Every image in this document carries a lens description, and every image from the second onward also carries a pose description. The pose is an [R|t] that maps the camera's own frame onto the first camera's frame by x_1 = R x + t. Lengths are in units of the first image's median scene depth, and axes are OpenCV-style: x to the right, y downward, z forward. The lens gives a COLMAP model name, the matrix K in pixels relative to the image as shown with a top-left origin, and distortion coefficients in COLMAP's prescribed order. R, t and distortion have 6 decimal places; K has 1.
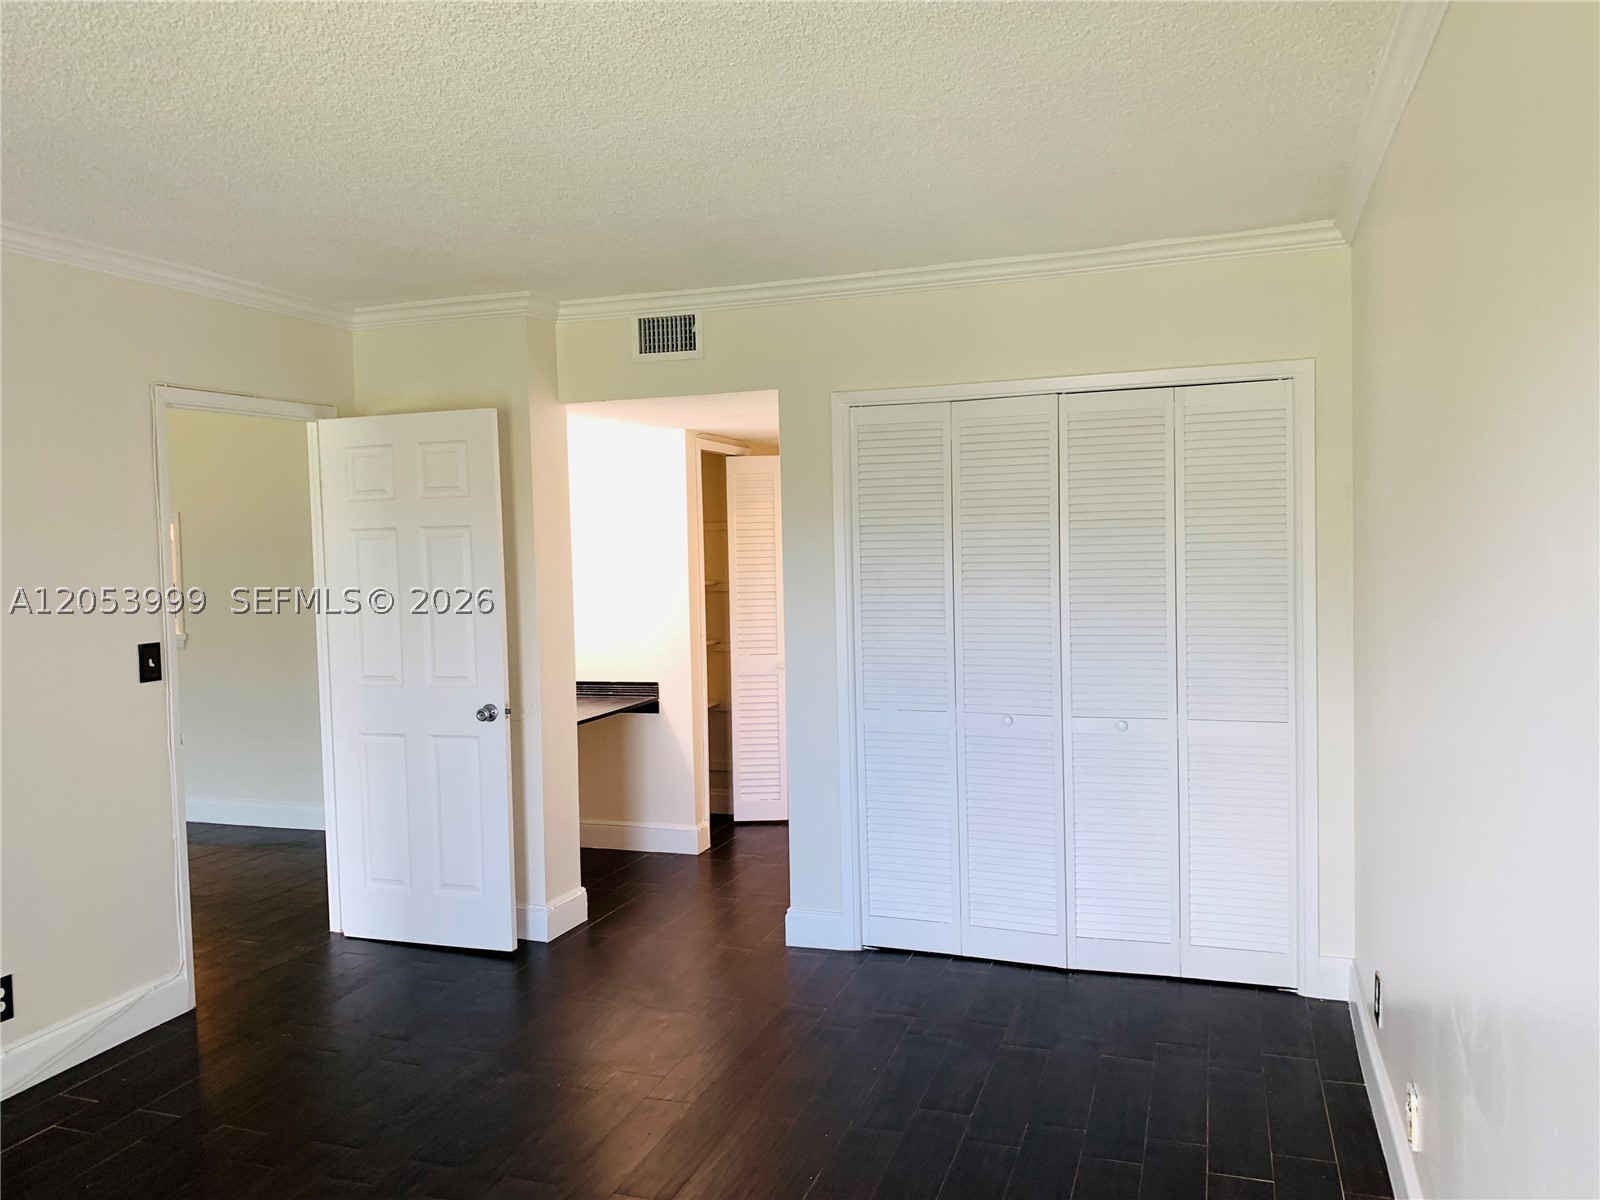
lens RADIAL K [[1213.1, 0, 797.9], [0, 1213.1, 590.3], [0, 0, 1]] dist [0.173143, -0.423240]
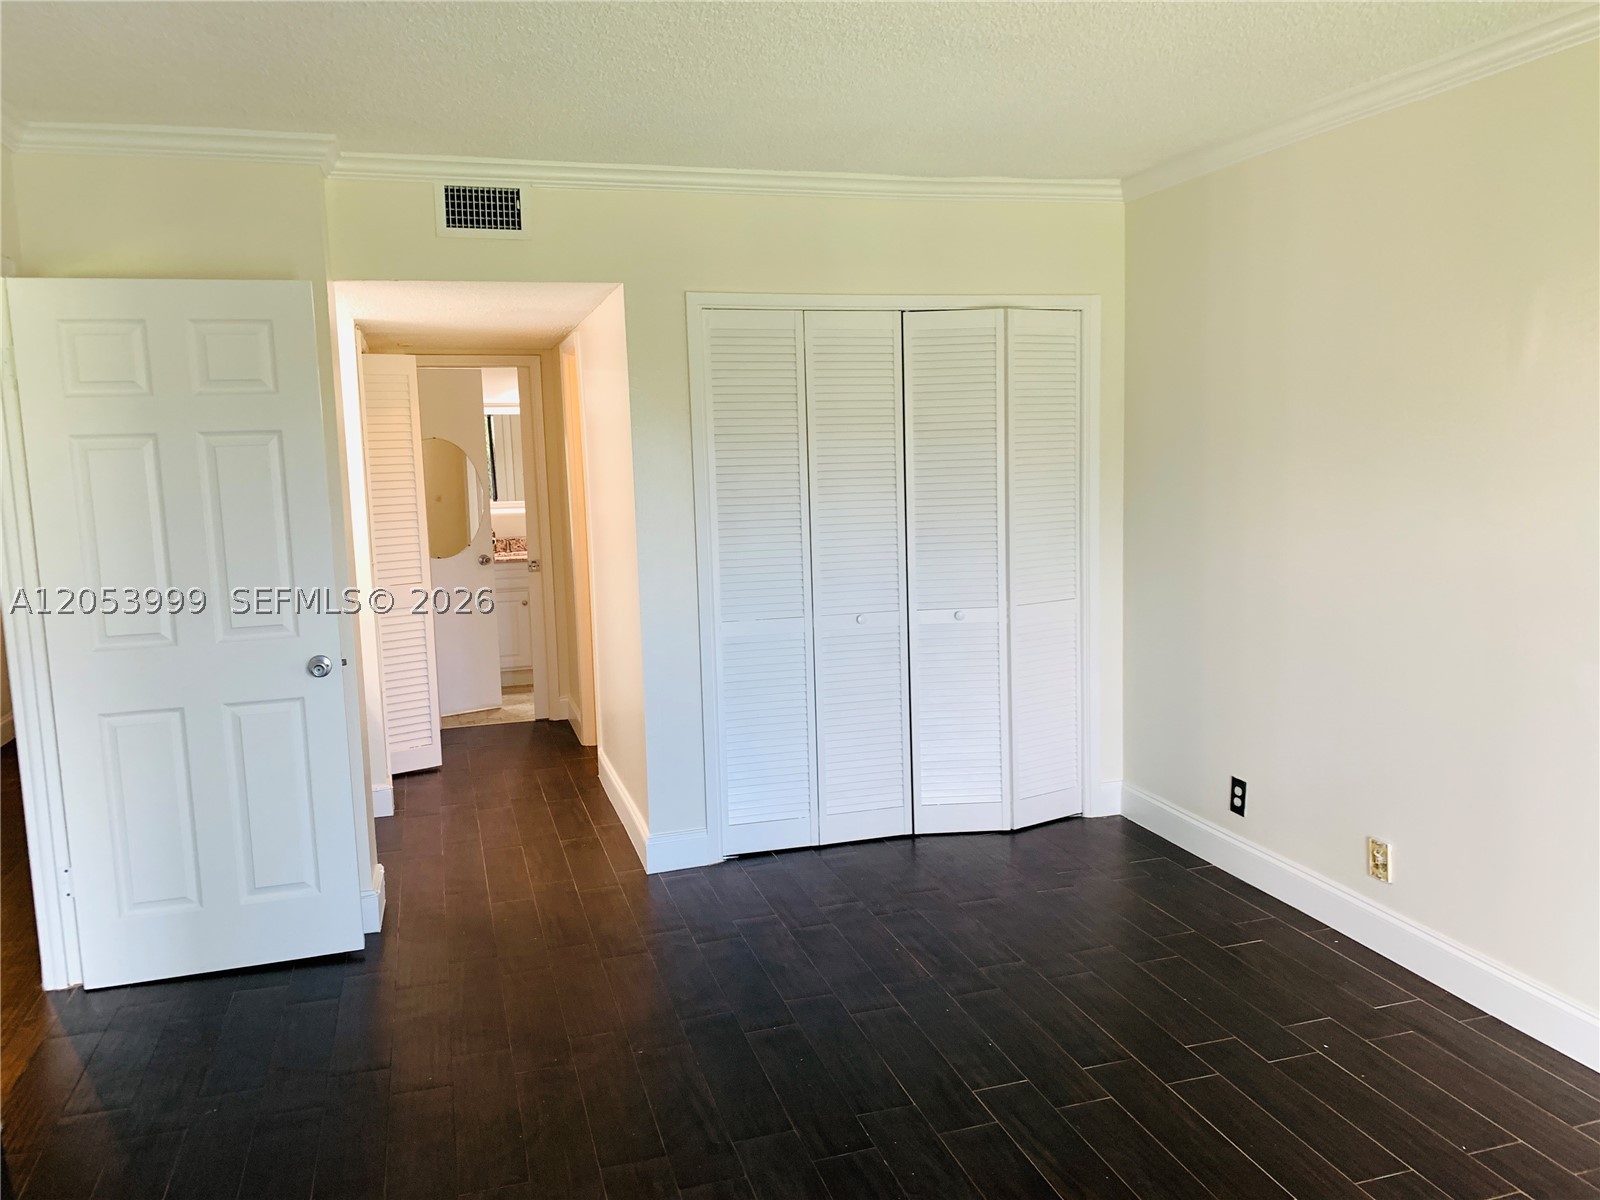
lens RADIAL K [[1225.1, 0, 806.4], [0, 1225.1, 589.5], [0, 0, 1]] dist [0.077950, -0.108144]
pose [[0.801786, -0.070033, 0.593494, -0.467429], [0.031978, 0.996715, 0.074413, -0.000252], [-0.596756, -0.040684, 0.801391, 0.162611]]
